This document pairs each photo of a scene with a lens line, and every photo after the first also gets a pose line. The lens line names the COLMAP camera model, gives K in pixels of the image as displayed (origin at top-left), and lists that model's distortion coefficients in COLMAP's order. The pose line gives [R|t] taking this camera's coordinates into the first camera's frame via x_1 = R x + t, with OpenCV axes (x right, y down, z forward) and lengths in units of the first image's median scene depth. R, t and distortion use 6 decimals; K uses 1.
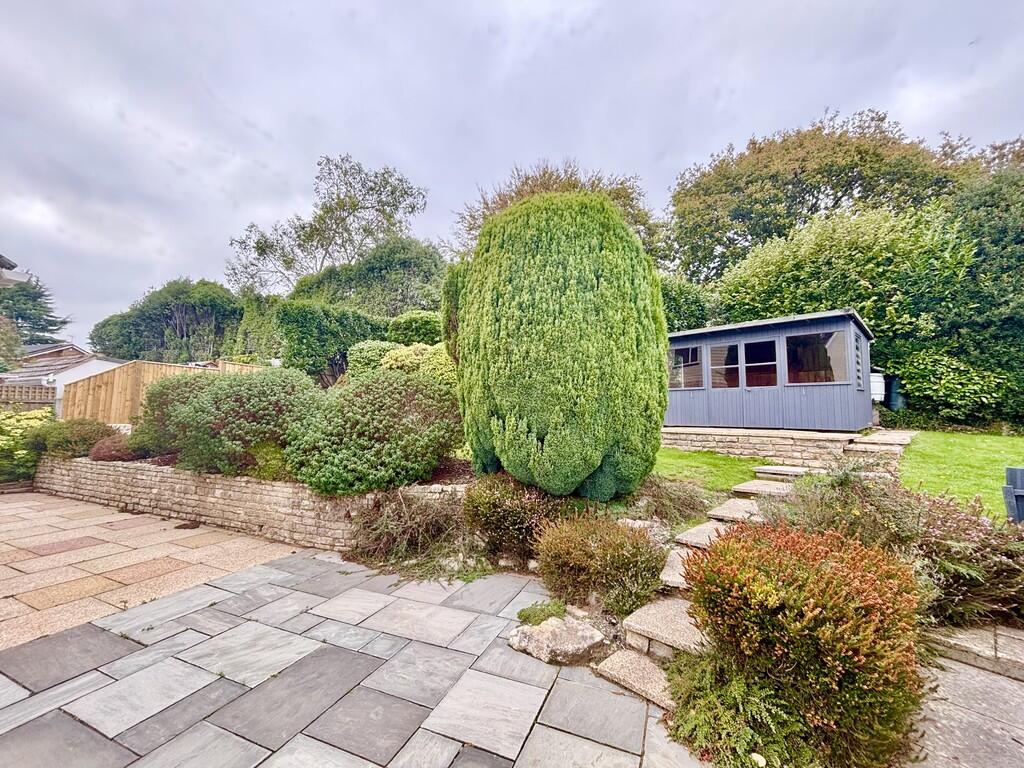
lens RADIAL K [[412.8, 0, 512.0], [0, 412.8, 384.0], [0, 0, 1]] dist [-0.000492, -0.000142]
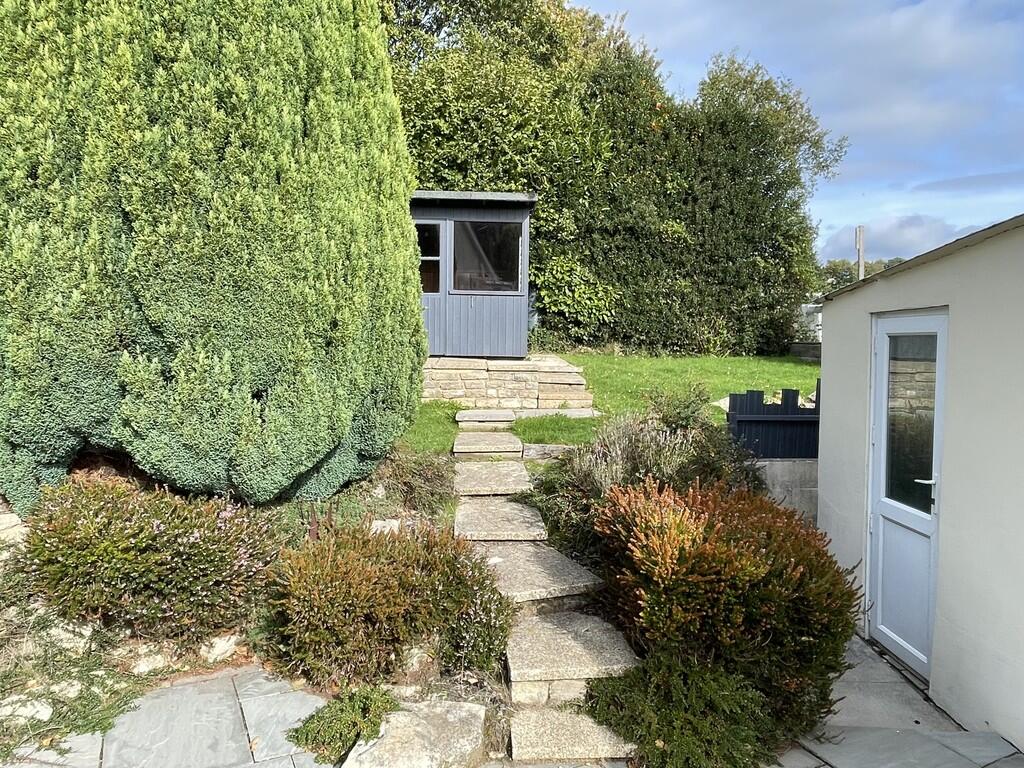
lens RADIAL K [[734.1, 0, 512.0], [0, 734.1, 384.0], [0, 0, 1]] dist [-0.004905, -0.004558]
pose [[0.656556, -0.053262, 0.752394, -0.193809], [-0.058388, 0.990922, 0.121098, -0.000170], [-0.752014, -0.123438, 0.647486, 0.112847]]
